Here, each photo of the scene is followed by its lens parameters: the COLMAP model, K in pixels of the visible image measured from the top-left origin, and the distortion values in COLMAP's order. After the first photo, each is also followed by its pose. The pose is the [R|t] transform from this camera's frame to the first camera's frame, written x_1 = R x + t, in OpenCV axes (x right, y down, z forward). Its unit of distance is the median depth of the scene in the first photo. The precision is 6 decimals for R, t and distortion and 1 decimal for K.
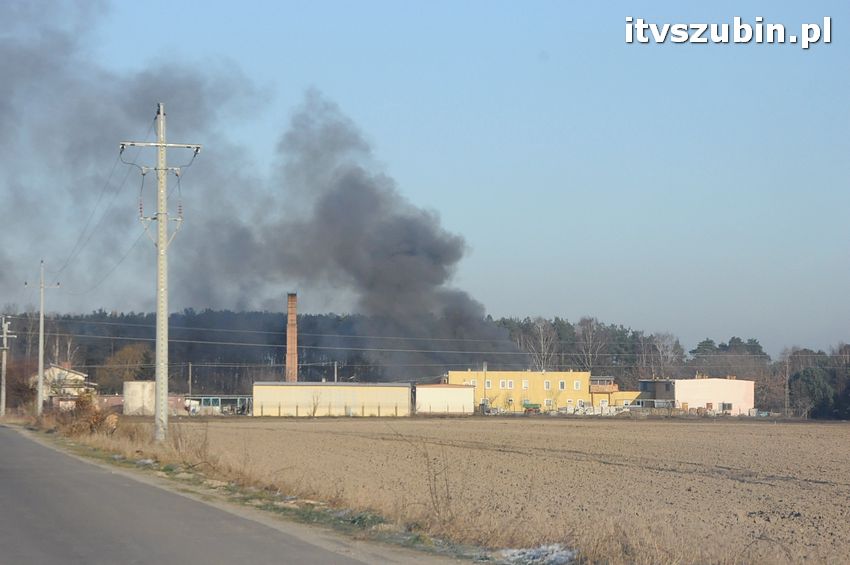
lens RADIAL K [[2427.5, 0, 423.8], [0, 2427.5, 280.5], [0, 0, 1]] dist [0.897005, 0.000000]
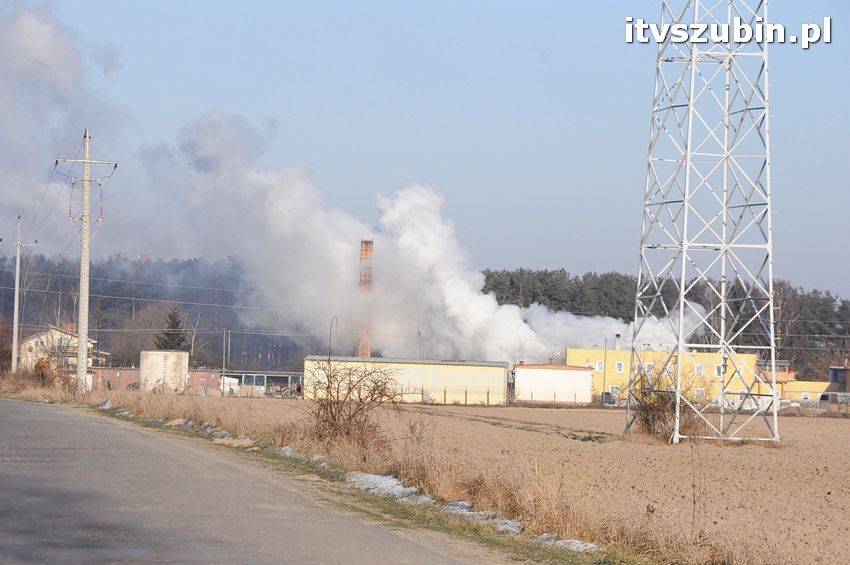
lens RADIAL K [[3699.0, 0, 426.0], [0, 3699.0, 283.6], [0, 0, 1]] dist [2.005396, 0.000000]
pose [[0.998228, 0.022352, -0.055156, 0.030881], [-0.021231, 0.999558, 0.020823, -0.006272], [0.055597, -0.019616, 0.998261, -0.163460]]
